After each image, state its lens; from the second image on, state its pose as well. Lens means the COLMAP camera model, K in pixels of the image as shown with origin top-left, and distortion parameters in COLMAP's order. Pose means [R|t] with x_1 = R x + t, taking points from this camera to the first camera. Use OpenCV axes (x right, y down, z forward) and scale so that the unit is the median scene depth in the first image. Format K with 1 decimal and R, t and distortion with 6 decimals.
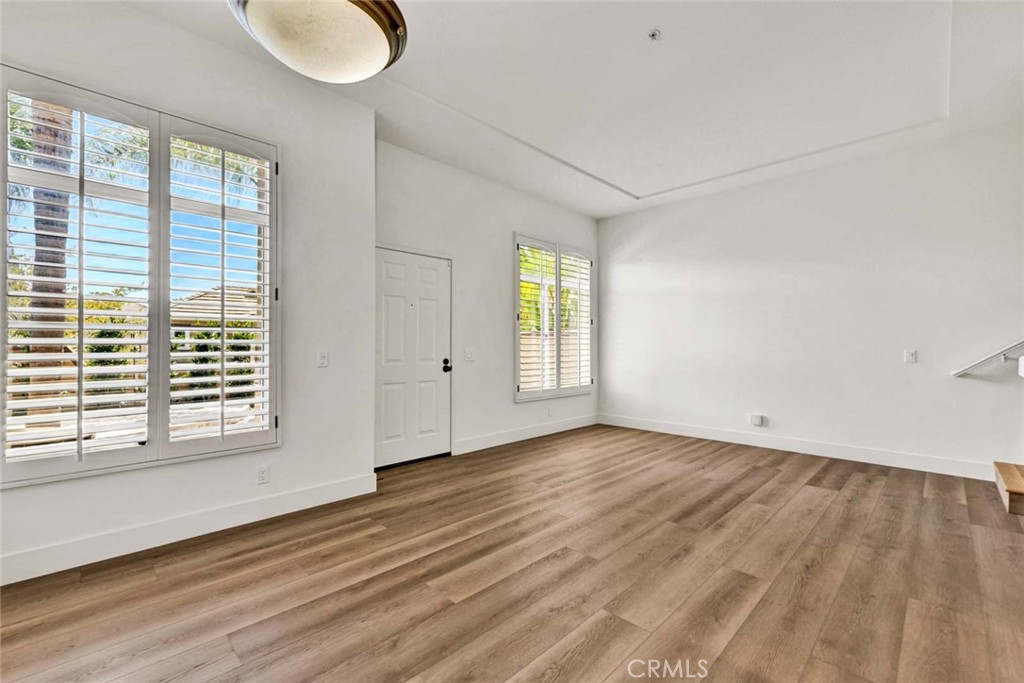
lens RADIAL K [[434.7, 0, 499.5], [0, 434.7, 340.6], [0, 0, 1]] dist [0.001575, 0.001405]
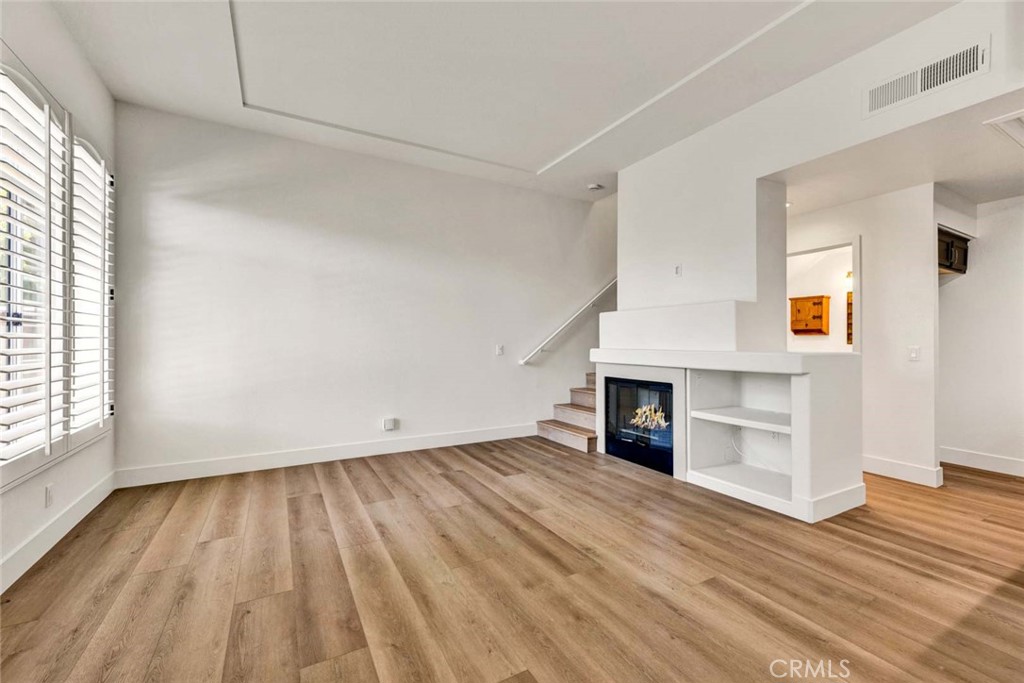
lens RADIAL K [[434.7, 0, 520.2], [0, 434.7, 342.4], [0, 0, 1]] dist [0.001575, 0.001405]
pose [[0.251577, -0.006040, 0.967818, -0.324826], [-0.014778, 0.999840, 0.010081, 0.001922], [-0.967724, -0.016839, 0.251448, 0.805543]]
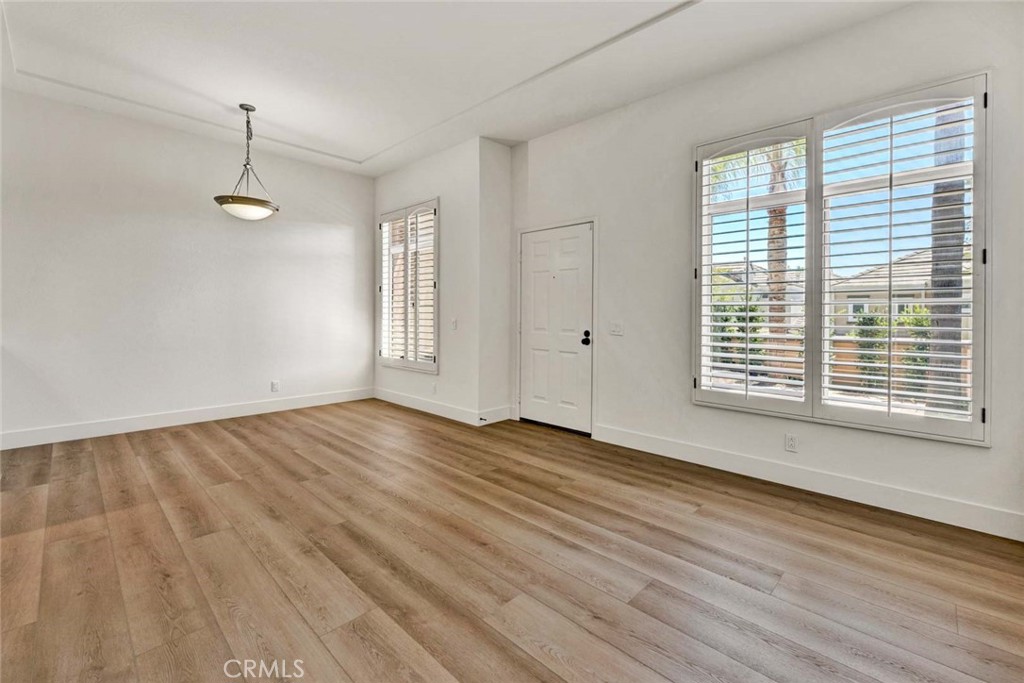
lens RADIAL K [[434.7, 0, 521.9], [0, 434.7, 300.8], [0, 0, 1]] dist [0.001575, 0.001405]
pose [[0.035466, -0.035223, -0.998750, 1.137306], [0.007565, 0.999360, -0.034976, 0.014516], [0.999342, -0.006315, 0.035710, 1.183485]]
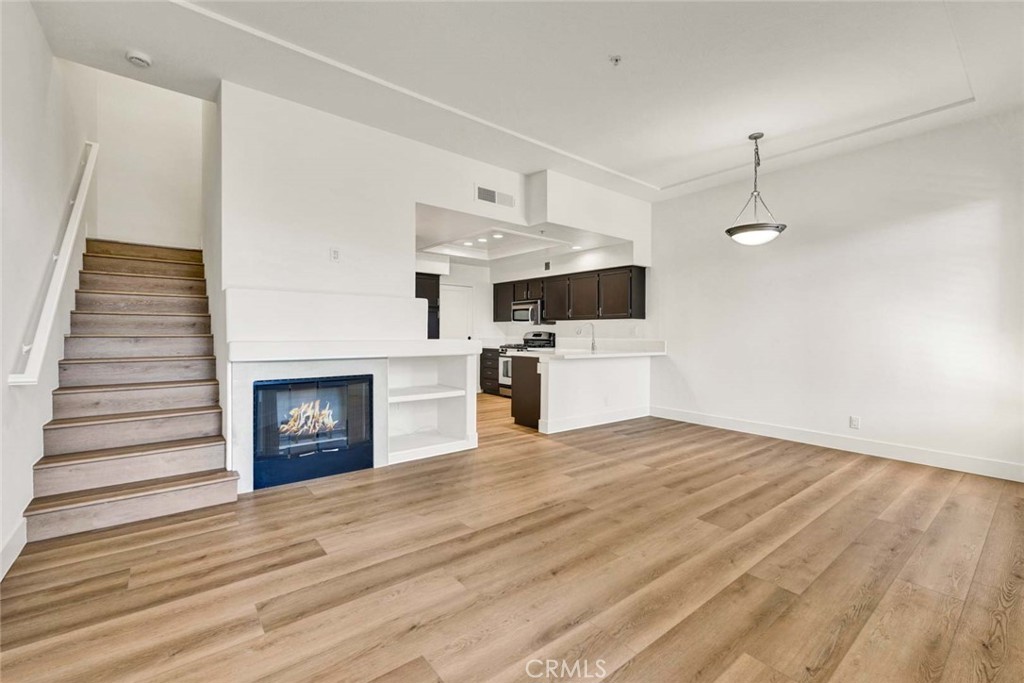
lens RADIAL K [[434.7, 0, 512.0], [0, 434.7, 341.0], [0, 0, 1]] dist [0.001575, 0.001405]
pose [[-0.995793, -0.016987, 0.090038, 0.440566], [-0.016601, 0.999849, 0.005042, 0.019870], [-0.090110, 0.003526, -0.995926, 1.812386]]
